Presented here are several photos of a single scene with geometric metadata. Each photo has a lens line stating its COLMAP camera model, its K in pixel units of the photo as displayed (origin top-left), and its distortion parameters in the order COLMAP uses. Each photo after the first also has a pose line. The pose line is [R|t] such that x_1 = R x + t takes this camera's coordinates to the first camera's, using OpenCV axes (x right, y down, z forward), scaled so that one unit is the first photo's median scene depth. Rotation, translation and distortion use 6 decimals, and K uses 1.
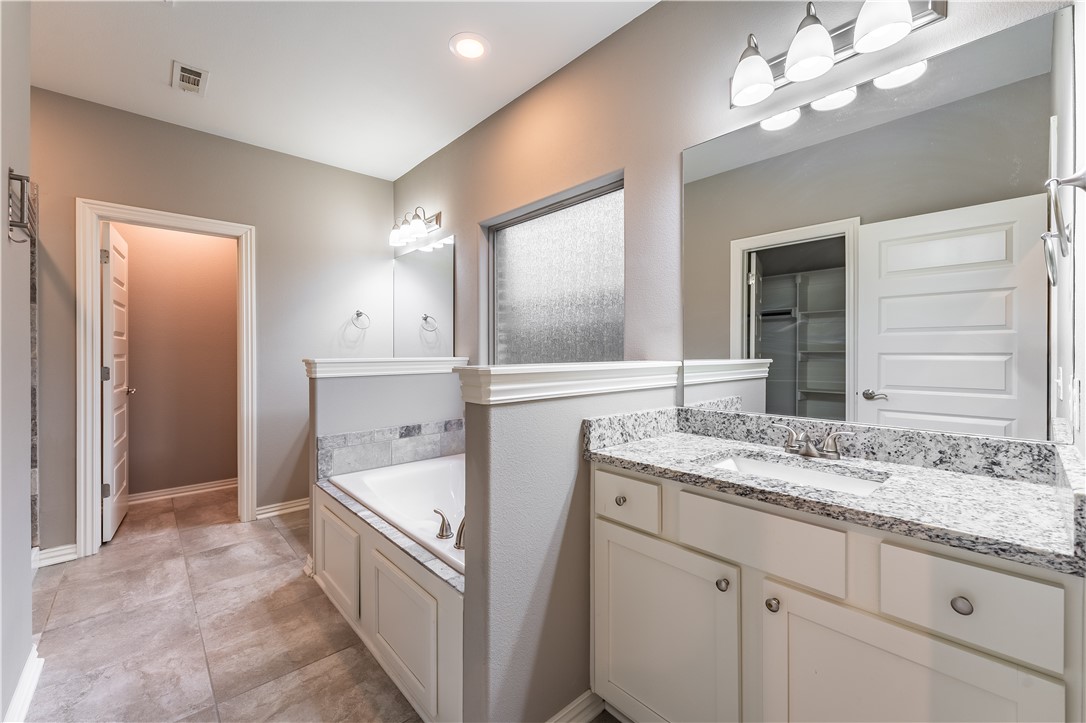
lens RADIAL K [[421.0, 0, 550.1], [0, 421.0, 355.2], [0, 0, 1]] dist [-0.019523, -0.000053]
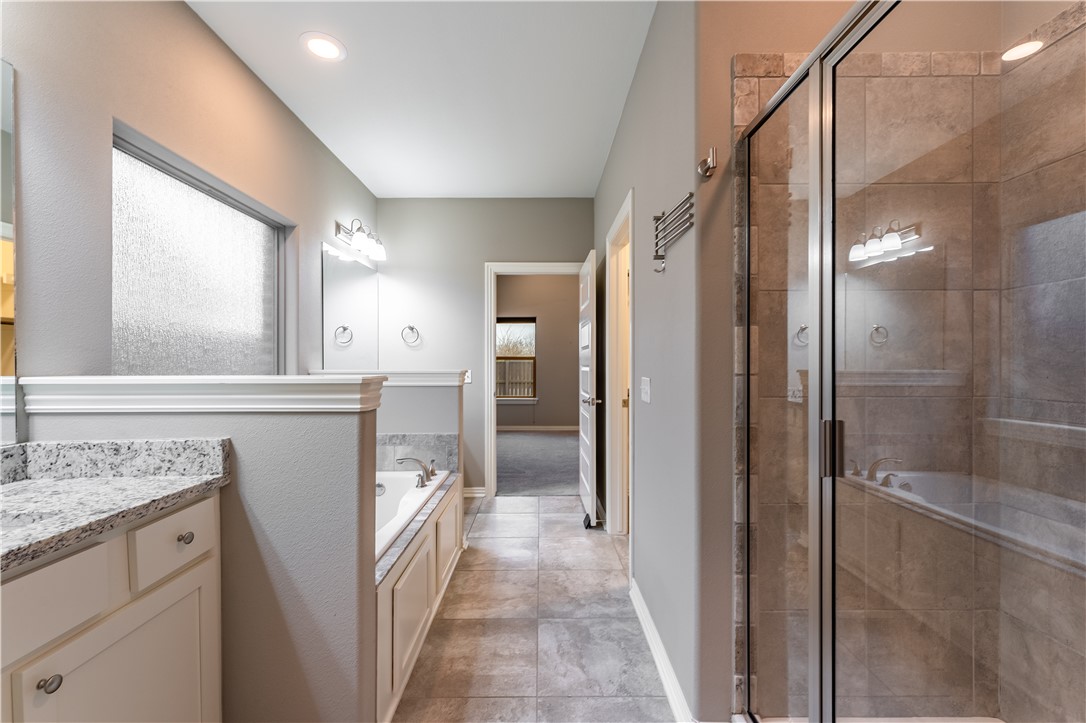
lens RADIAL K [[447.4, 0, 540.2], [0, 447.4, 366.4], [0, 0, 1]] dist [0.002978, -0.000791]
pose [[-0.716478, -0.001475, 0.697608, -1.145576], [0.010247, 0.999868, 0.012639, -0.009260], [-0.697534, 0.016204, -0.716368, 1.260132]]
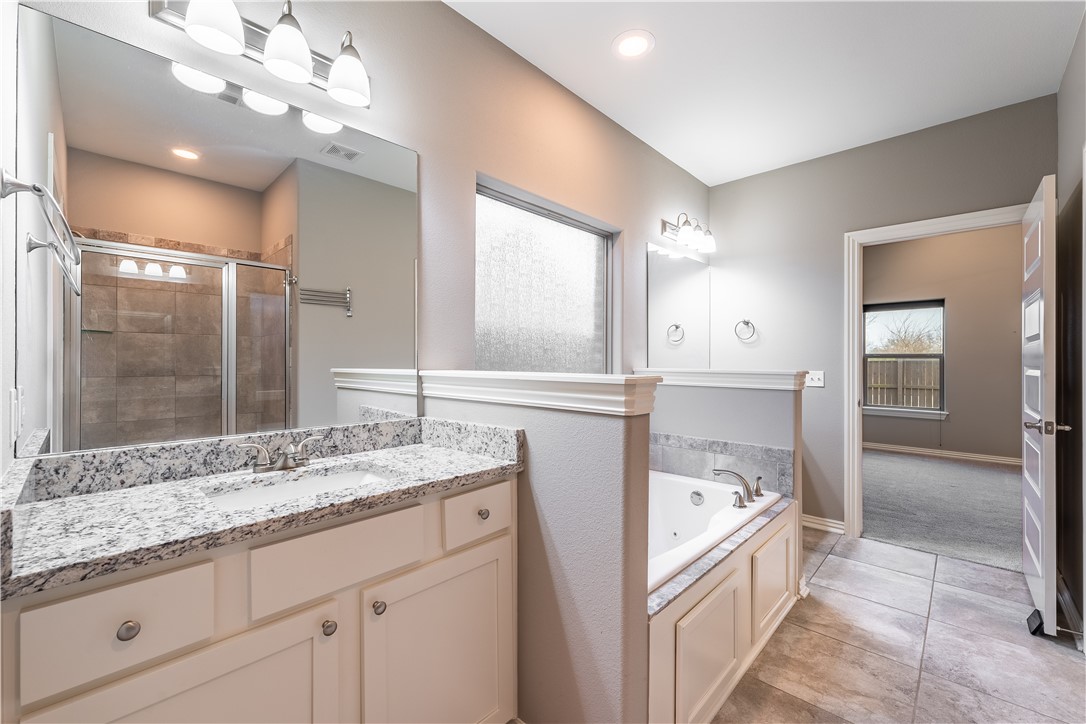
lens RADIAL K [[447.4, 0, 541.6], [0, 447.4, 360.2], [0, 0, 1]] dist [0.002978, -0.000791]
pose [[-0.044478, 0.005025, 0.998998, -1.090022], [0.006428, 0.999968, -0.004743, -0.008013], [-0.998990, 0.006211, -0.044509, 1.134894]]
